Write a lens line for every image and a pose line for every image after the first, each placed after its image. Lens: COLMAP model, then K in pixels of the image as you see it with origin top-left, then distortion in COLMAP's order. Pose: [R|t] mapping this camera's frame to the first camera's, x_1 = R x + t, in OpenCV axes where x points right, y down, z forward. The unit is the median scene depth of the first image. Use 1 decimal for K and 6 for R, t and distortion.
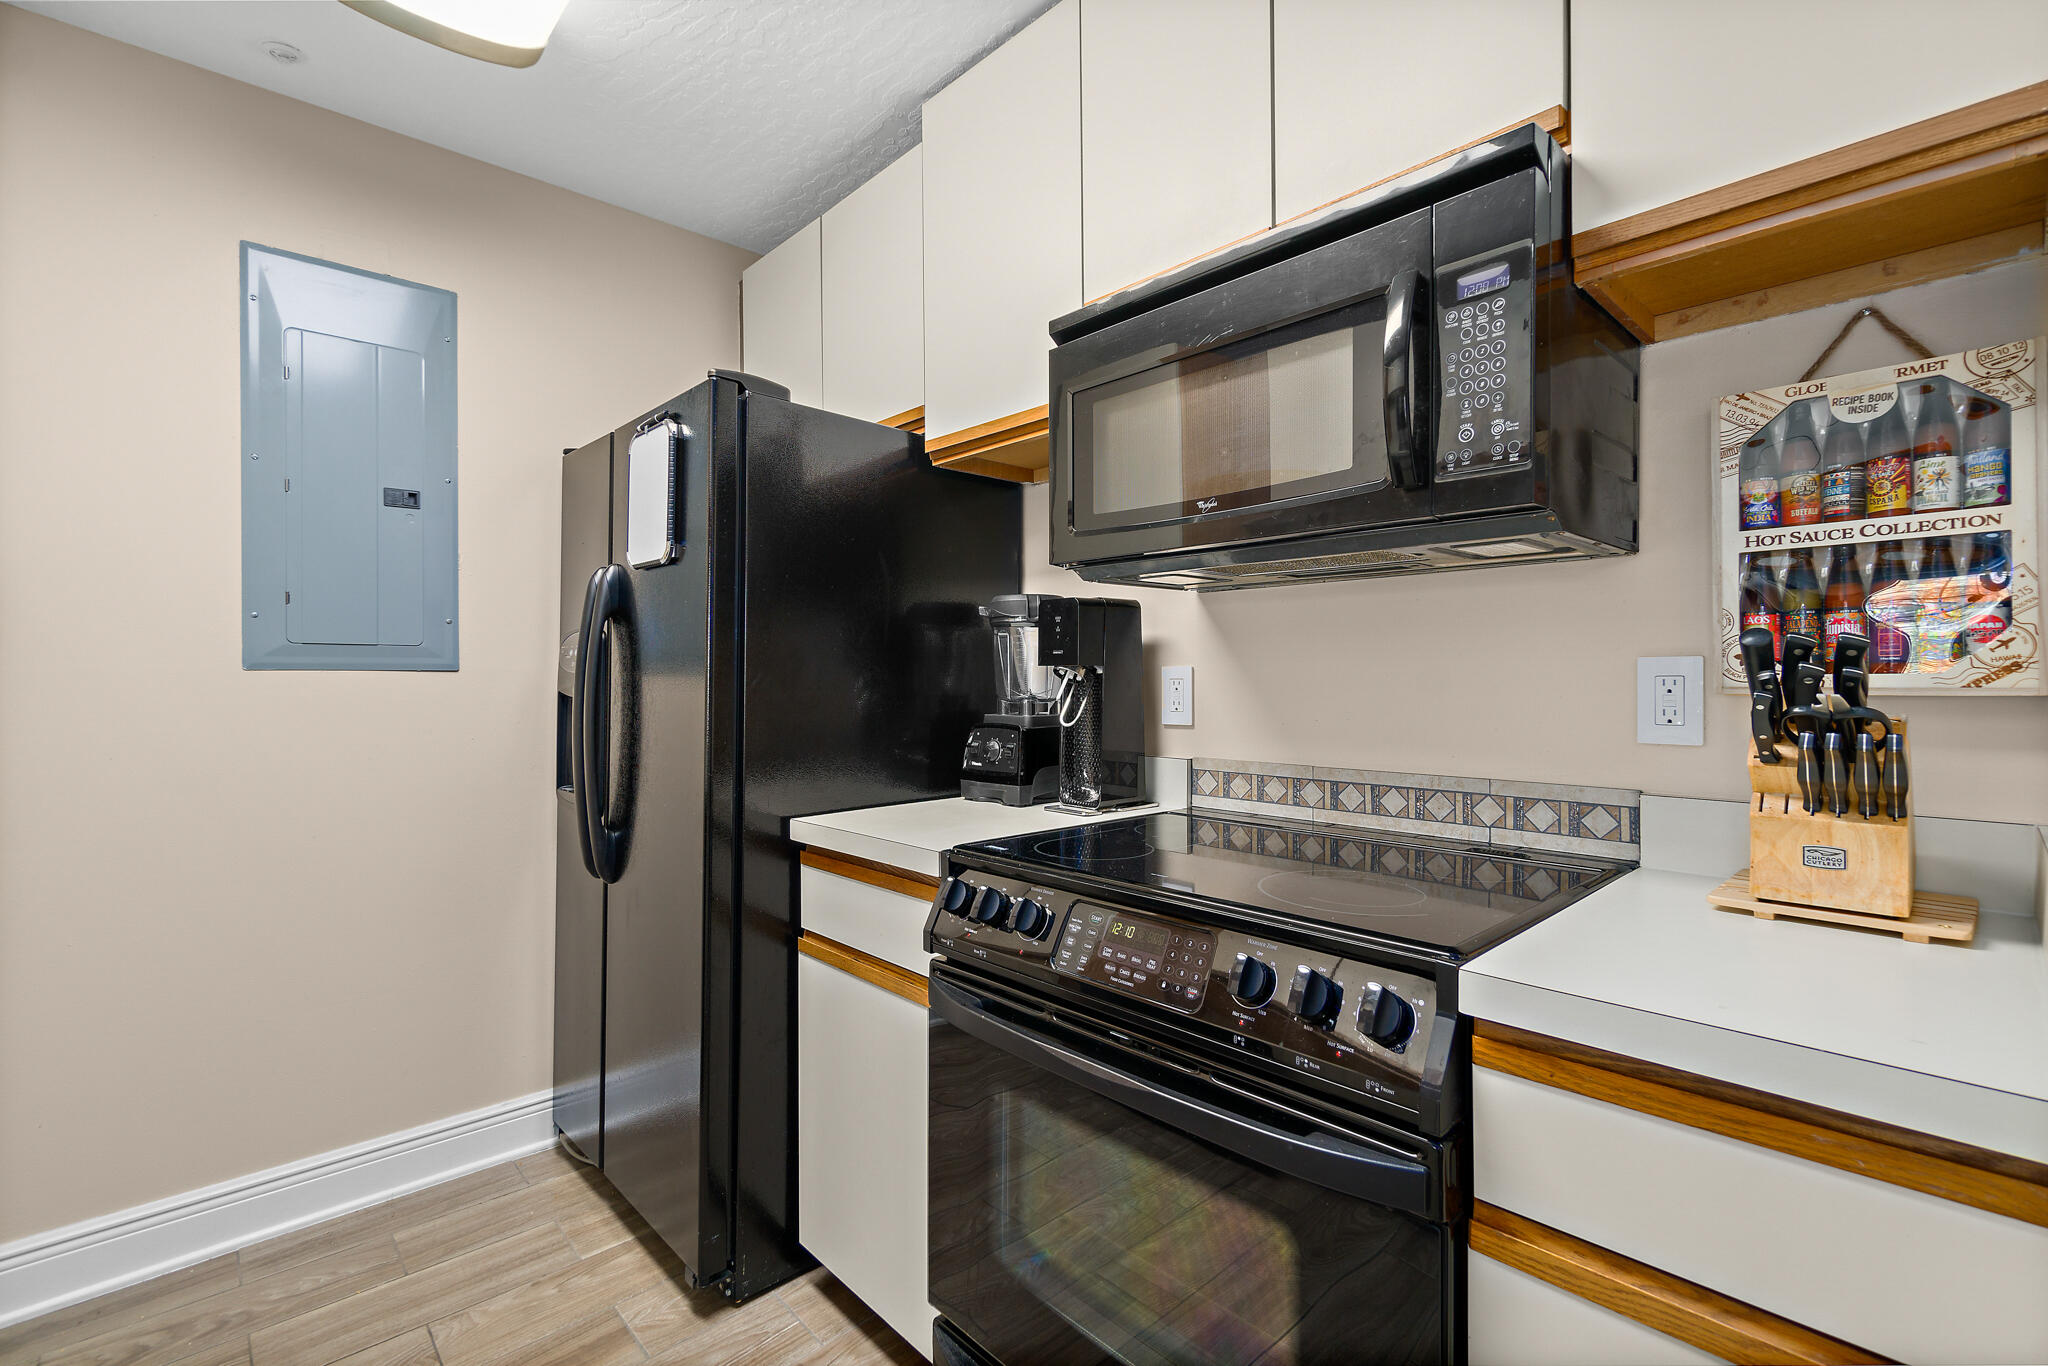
lens RADIAL K [[890.6, 0, 1025.6], [0, 890.6, 674.1], [0, 0, 1]] dist [-0.006969, 0.001827]
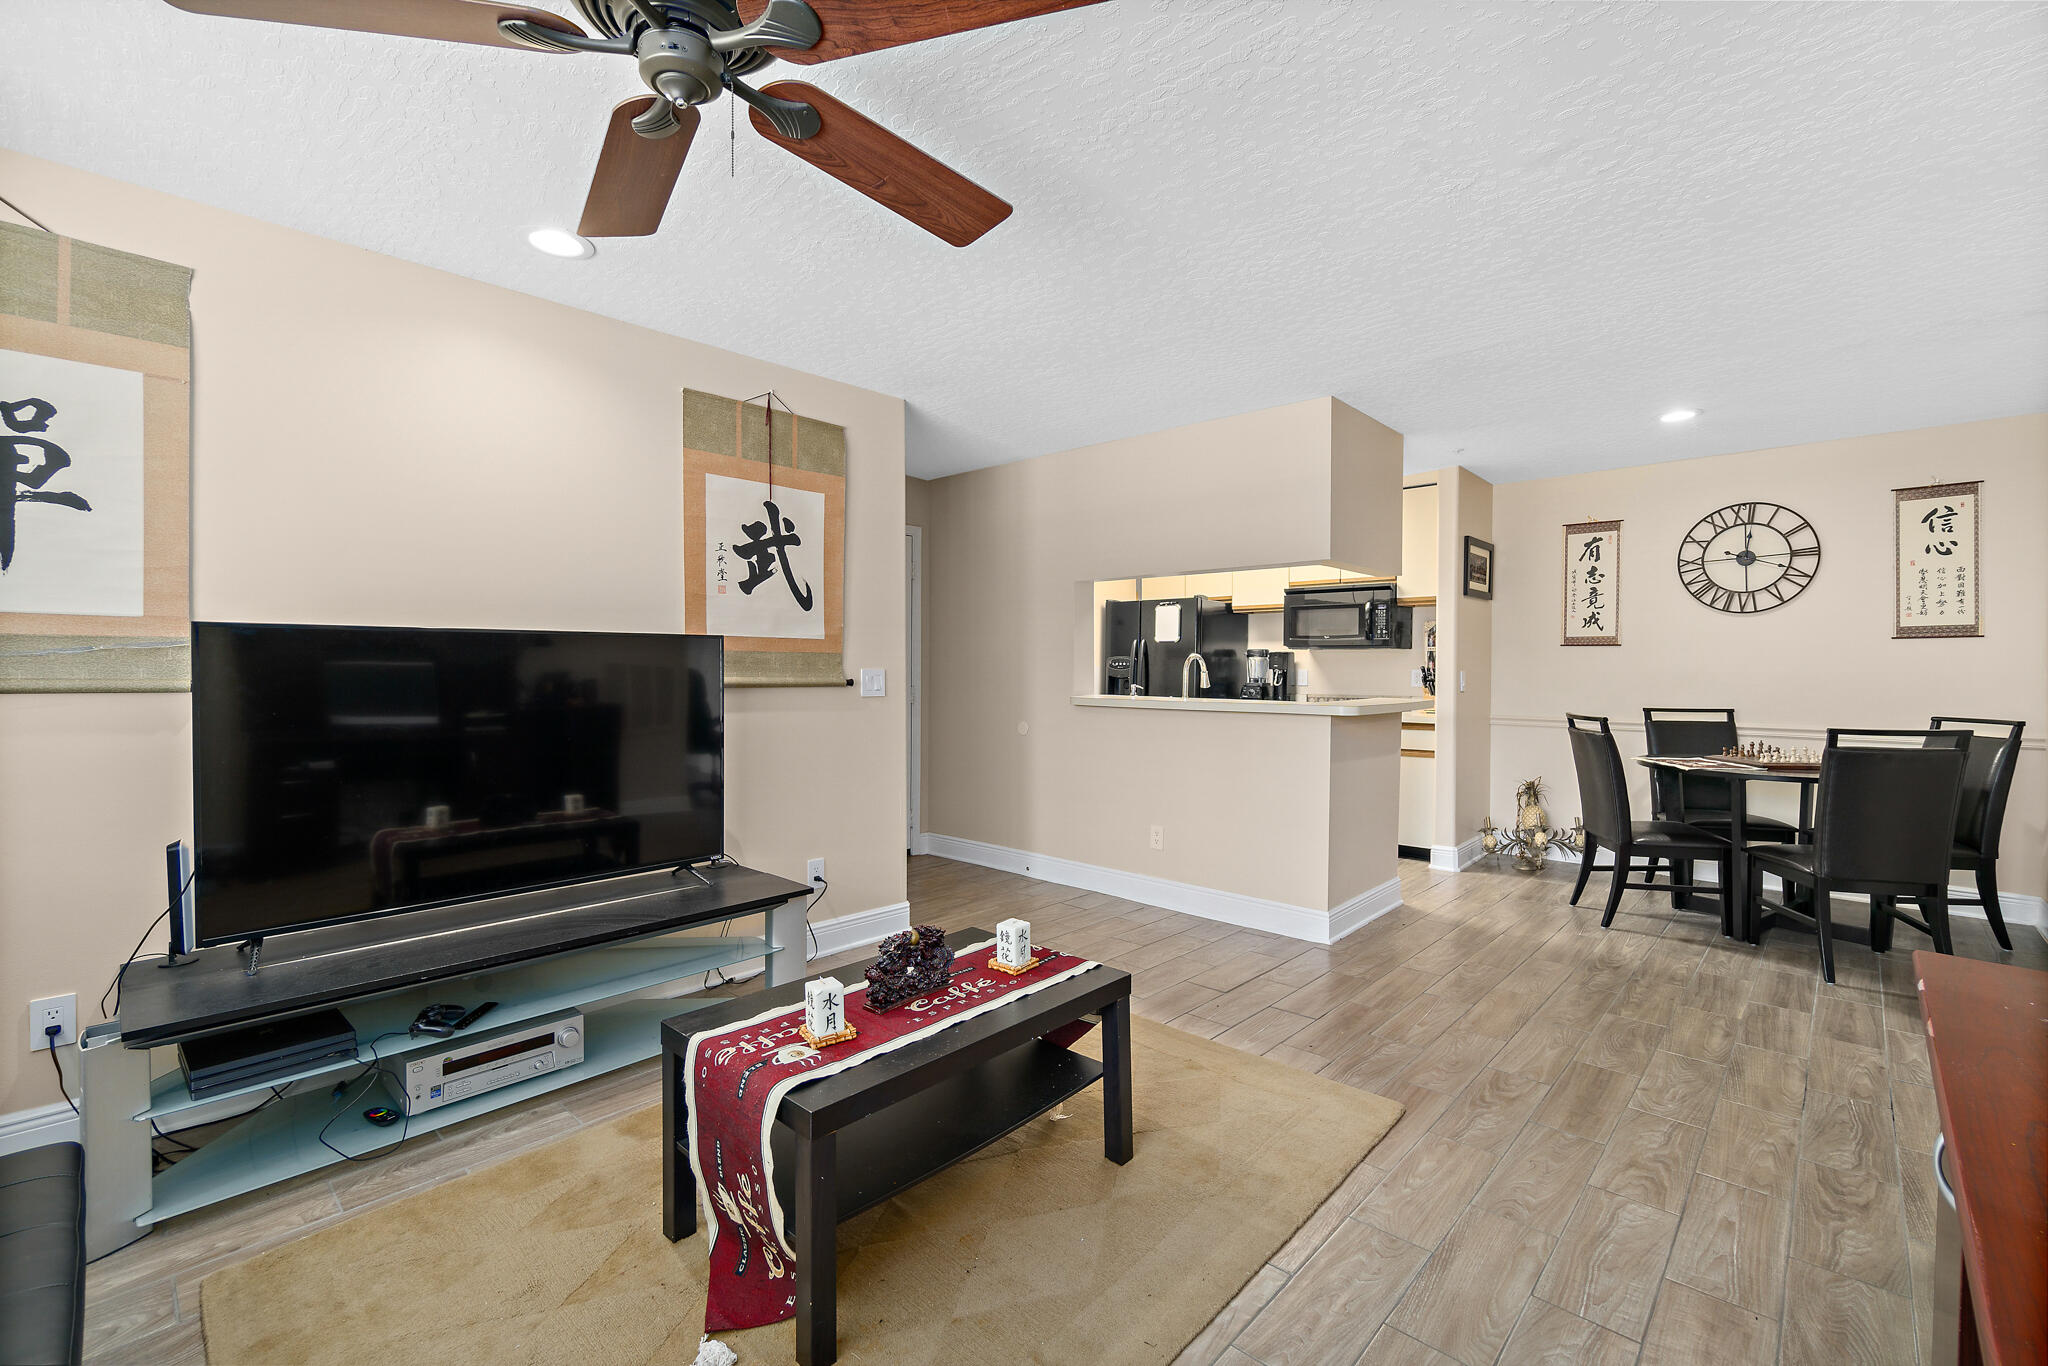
lens RADIAL K [[890.6, 0, 994.8], [0, 890.6, 681.3], [0, 0, 1]] dist [-0.006969, 0.001827]
pose [[0.998839, 0.003172, 0.048062, -1.281309], [-0.004039, 0.999831, 0.017945, -0.021127], [-0.047997, -0.018118, 0.998683, -2.622804]]
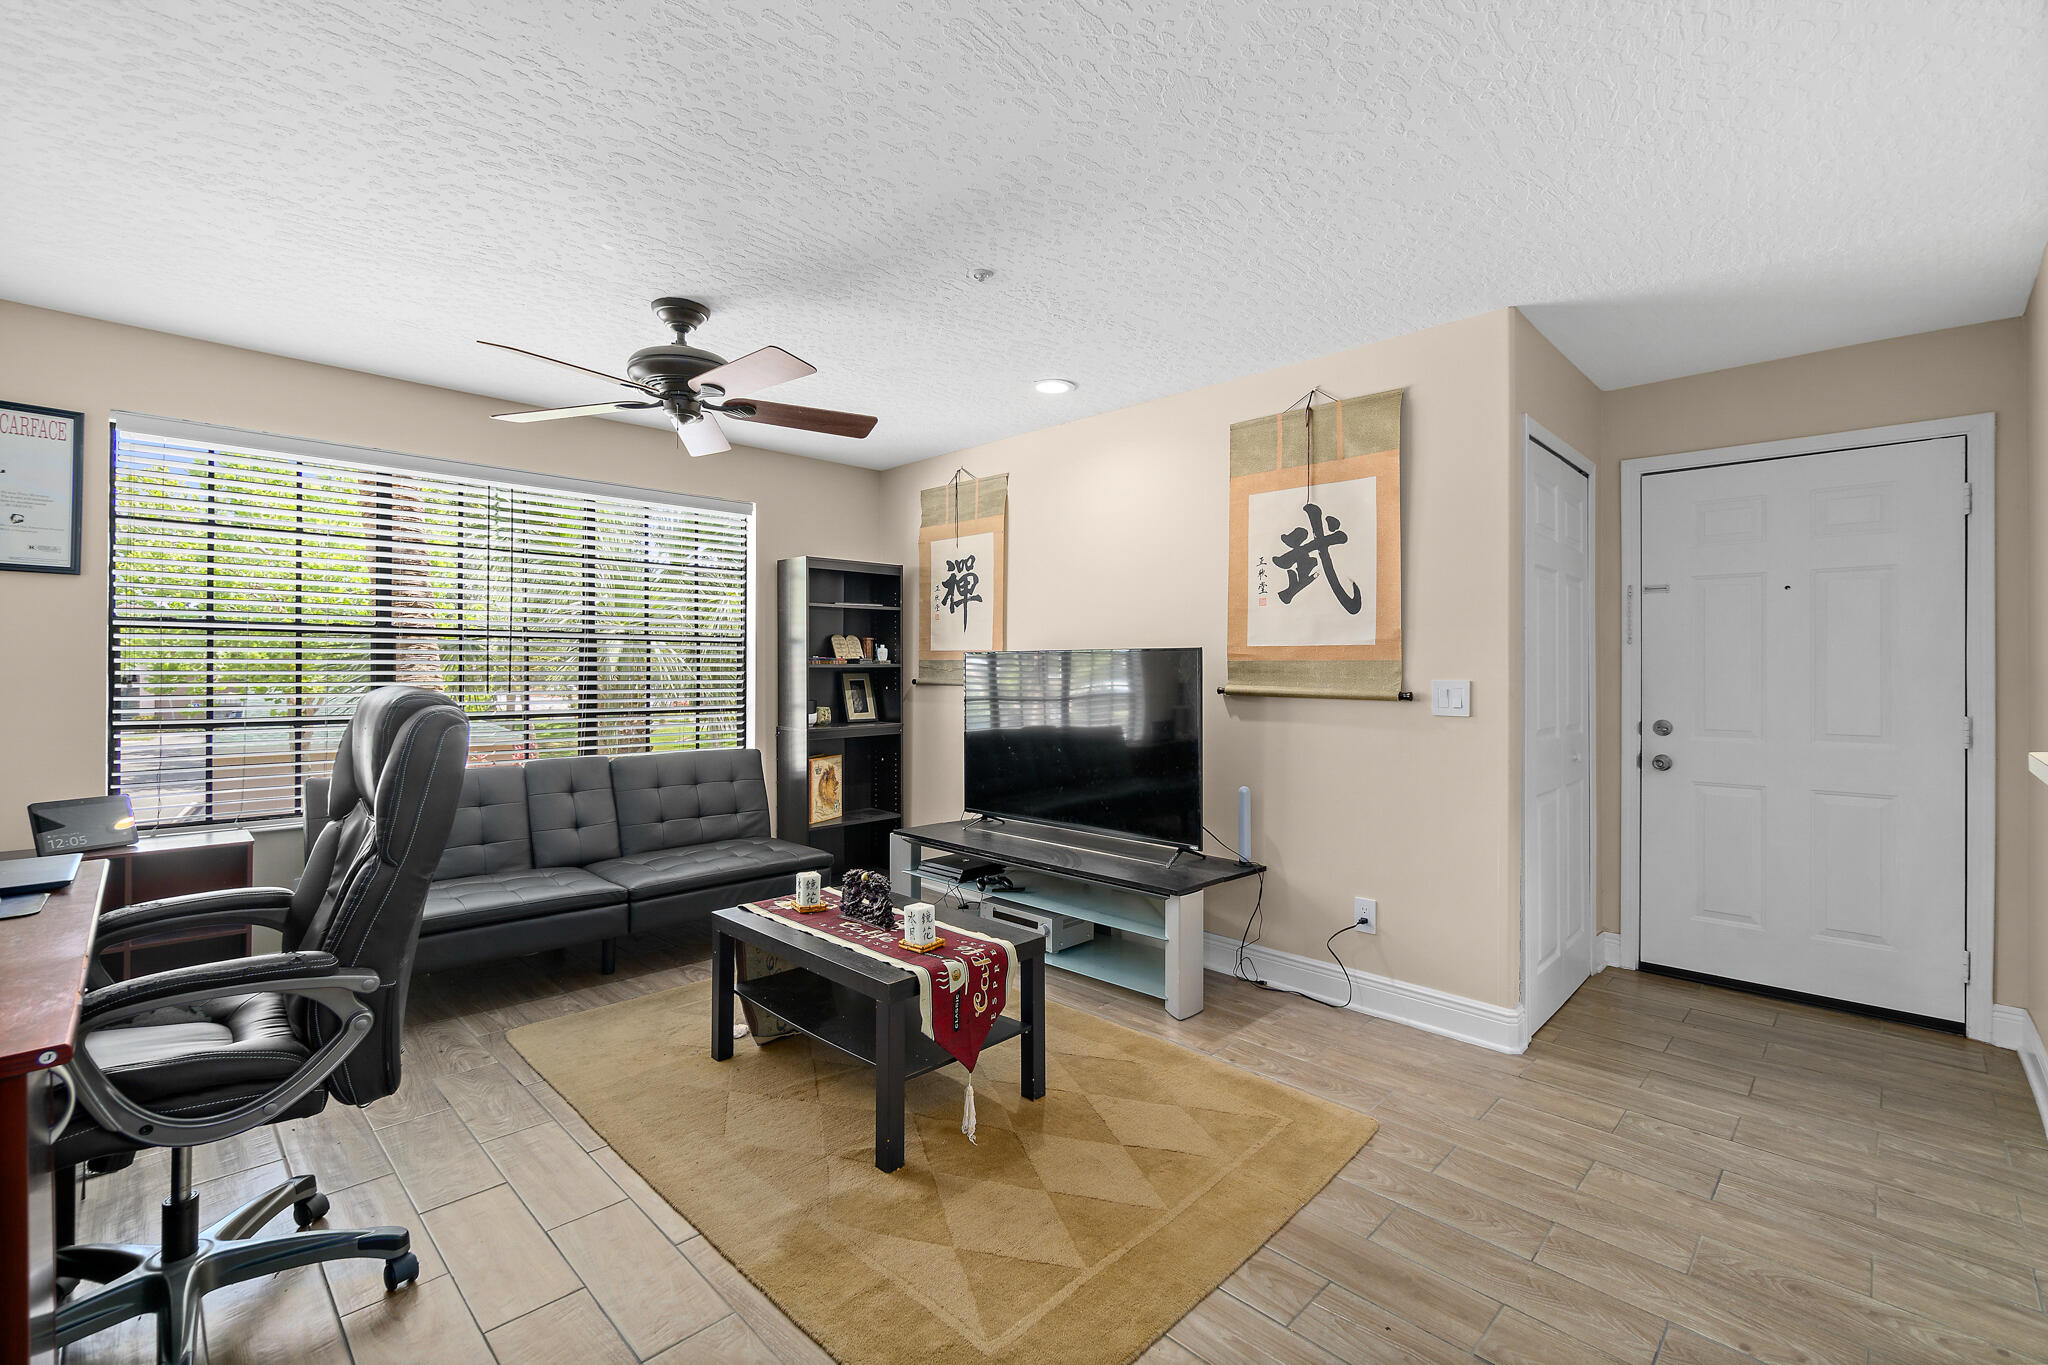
lens RADIAL K [[890.6, 0, 1023.0], [0, 890.6, 673.3], [0, 0, 1]] dist [-0.006969, 0.001827]
pose [[0.027885, 0.005529, -0.999596, 0.170781], [-0.000741, 0.999985, 0.005511, -0.033494], [0.999611, 0.000587, 0.027889, -1.292021]]
